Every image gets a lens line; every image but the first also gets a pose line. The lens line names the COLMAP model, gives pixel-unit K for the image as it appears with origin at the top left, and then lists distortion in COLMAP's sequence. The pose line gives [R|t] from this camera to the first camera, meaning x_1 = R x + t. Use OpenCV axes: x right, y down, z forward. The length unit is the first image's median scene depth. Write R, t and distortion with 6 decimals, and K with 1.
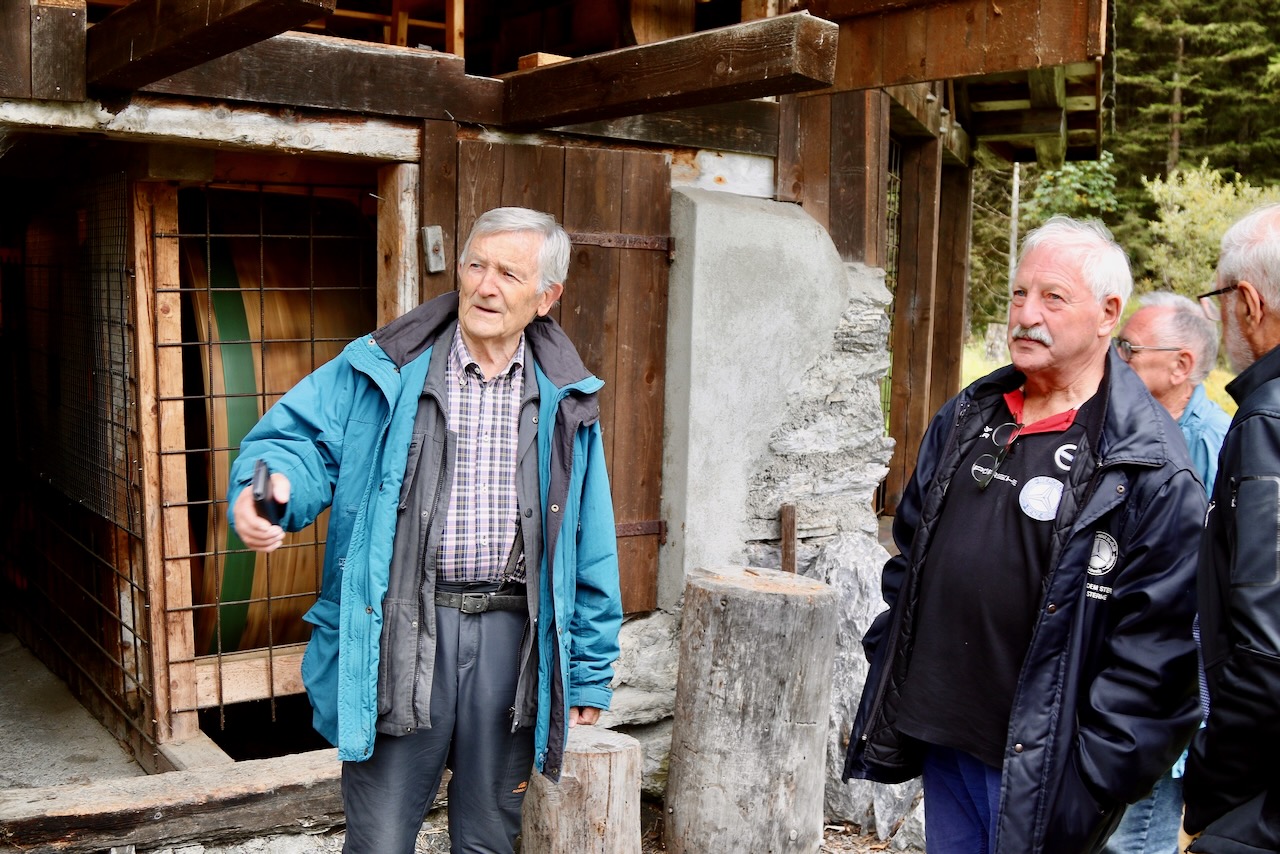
lens RADIAL K [[1406.4, 0, 640.5], [0, 1406.4, 431.9], [0, 0, 1]] dist [-0.099041, 0.000000]
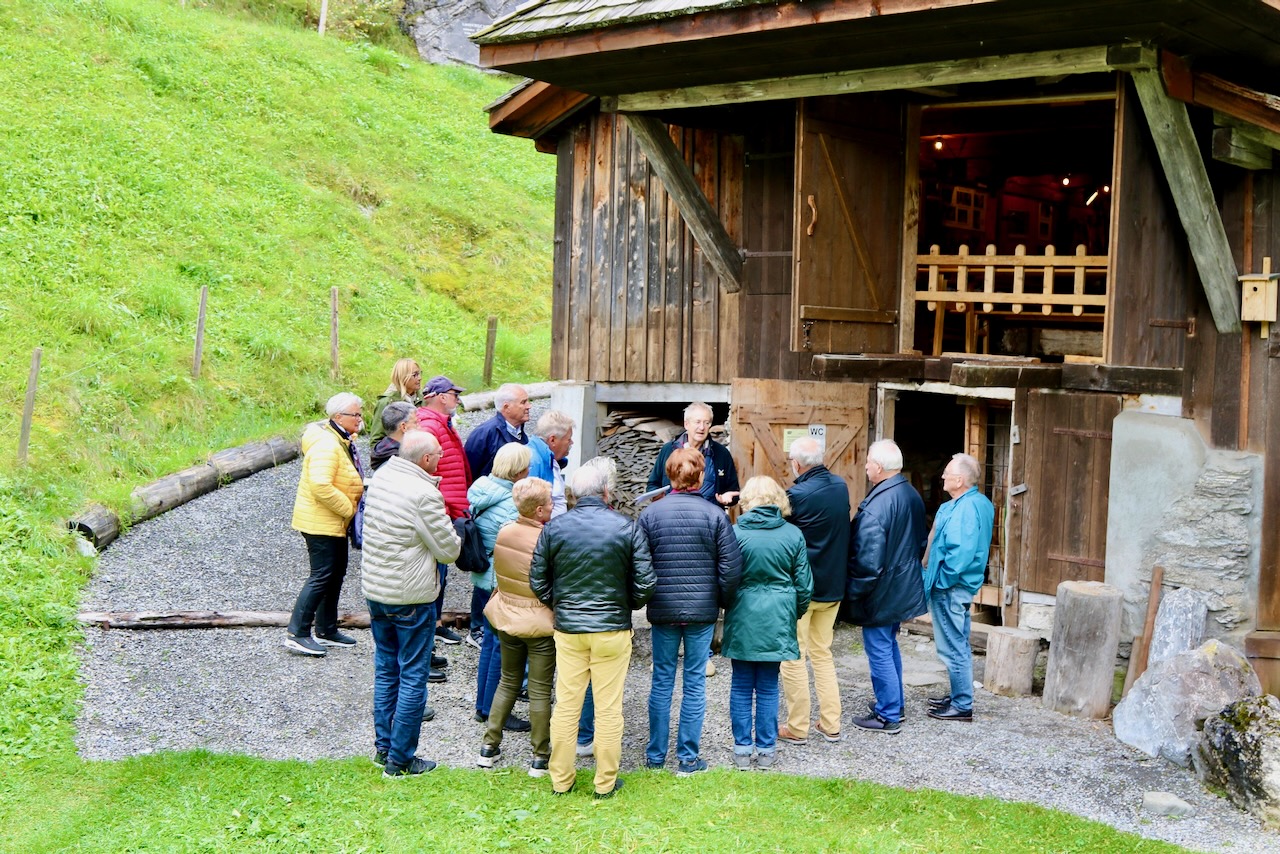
lens RADIAL K [[1406.4, 0, 642.4], [0, 1406.4, 424.6], [0, 0, 1]] dist [-0.099041, 0.000000]
pose [[0.182223, 0.044102, -0.982268, 1.985482], [-0.127534, 0.991615, 0.020863, -0.101083], [0.974951, 0.121471, 0.186319, -0.134742]]
